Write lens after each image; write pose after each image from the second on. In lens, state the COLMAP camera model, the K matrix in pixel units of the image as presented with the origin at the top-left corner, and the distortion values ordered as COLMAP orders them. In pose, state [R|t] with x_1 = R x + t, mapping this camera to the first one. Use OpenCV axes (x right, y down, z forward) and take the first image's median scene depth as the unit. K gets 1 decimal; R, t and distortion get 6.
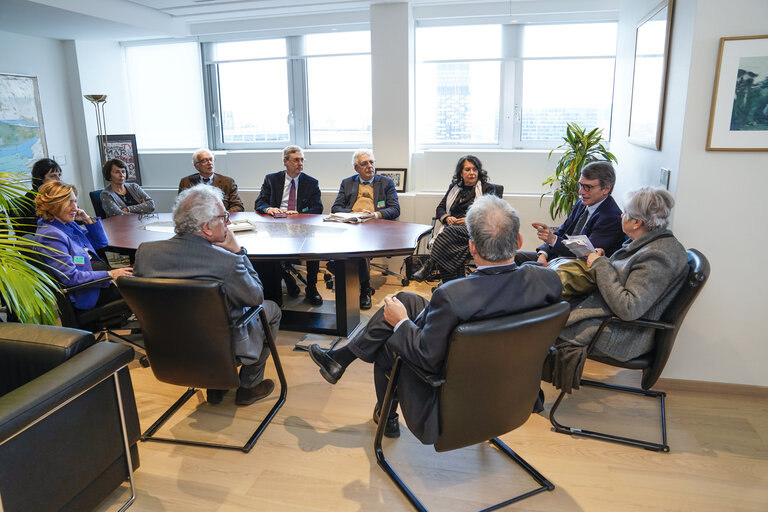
lens RADIAL K [[565.4, 0, 384.0], [0, 565.4, 256.0], [0, 0, 1]] dist [-0.113681, 0.107193]
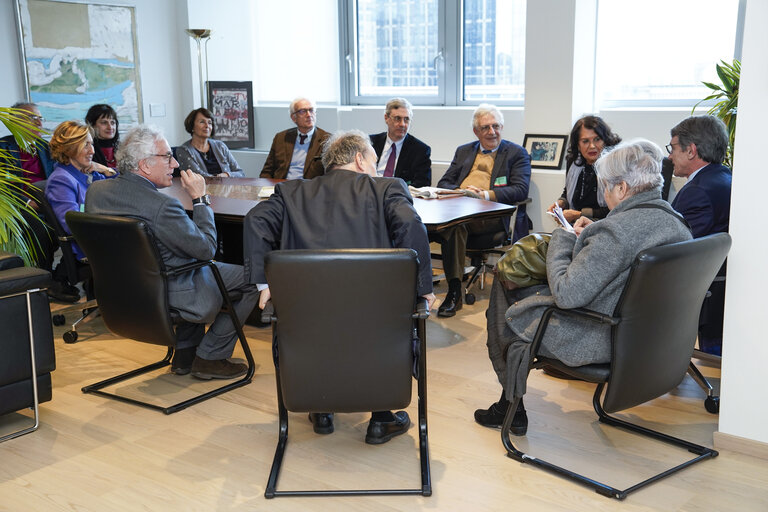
lens RADIAL K [[985.9, 0, 384.0], [0, 985.9, 256.0], [0, 0, 1]] dist [0.158845, 0.006685]
pose [[0.901210, 0.081403, -0.425669, 0.400180], [-0.104455, 0.994045, -0.031052, 0.056290], [0.420607, 0.072447, 0.904346, -0.191330]]
